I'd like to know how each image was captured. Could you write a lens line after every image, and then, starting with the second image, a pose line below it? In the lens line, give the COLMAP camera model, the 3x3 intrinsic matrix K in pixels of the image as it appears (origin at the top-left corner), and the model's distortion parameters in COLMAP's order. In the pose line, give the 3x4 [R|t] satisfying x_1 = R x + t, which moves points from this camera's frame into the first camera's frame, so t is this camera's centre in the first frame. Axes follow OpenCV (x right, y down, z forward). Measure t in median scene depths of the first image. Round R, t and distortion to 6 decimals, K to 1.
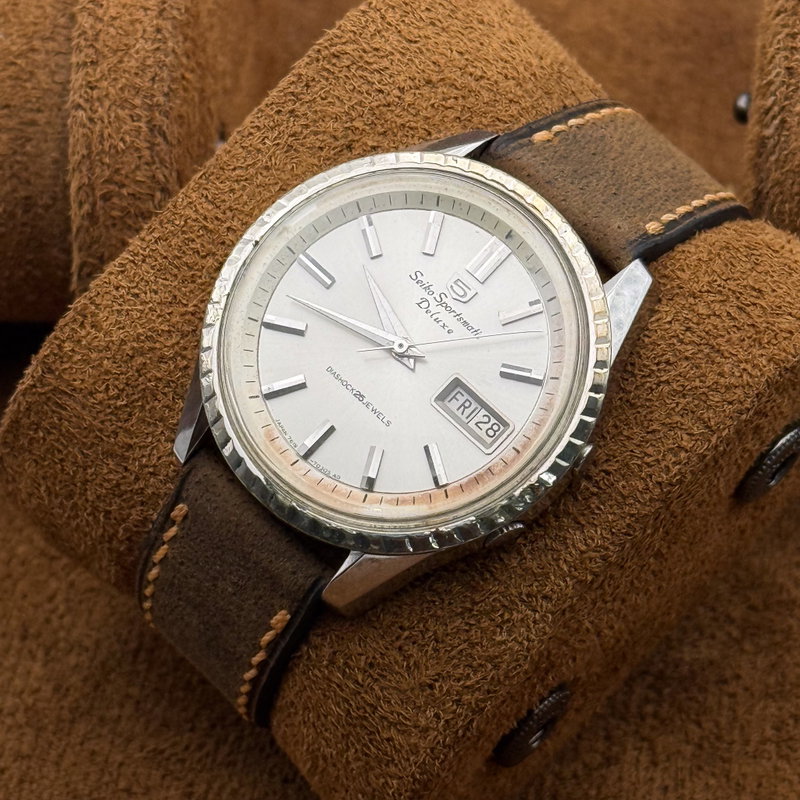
lens RADIAL K [[3314.9, 0, 400.0], [0, 3314.9, 400.0], [0, 0, 1]] dist [0.086498, 3.988246]
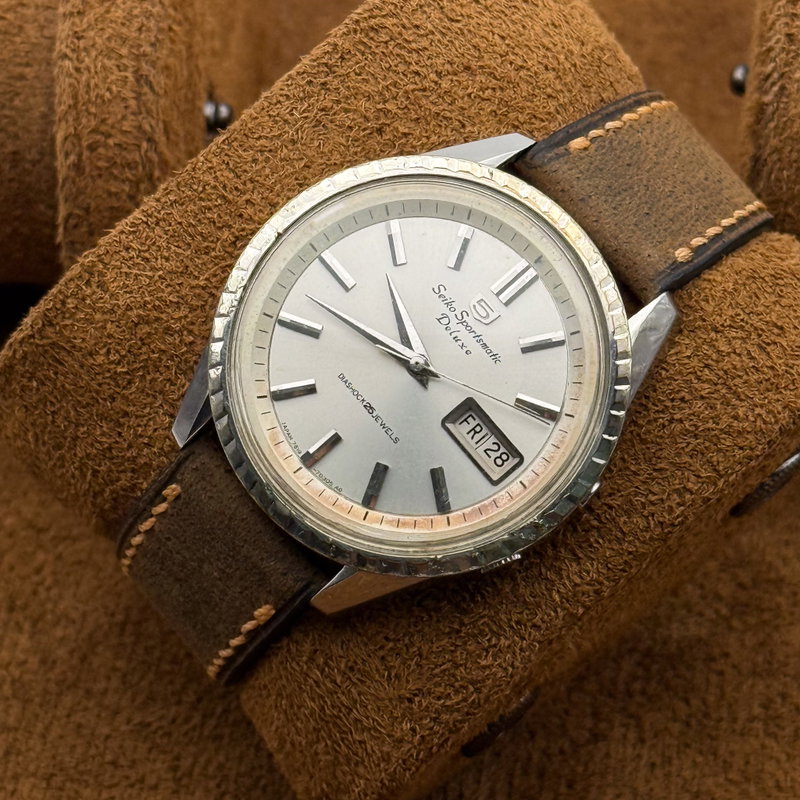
lens RADIAL K [[3314.9, 0, 400.0], [0, 3314.9, 400.0], [0, 0, 1]] dist [0.086498, 3.988246]
pose [[0.993735, 0.098979, 0.051904, -0.052943], [-0.105746, 0.983015, 0.149996, -0.147569], [-0.036176, -0.154545, 0.987323, 0.029701]]
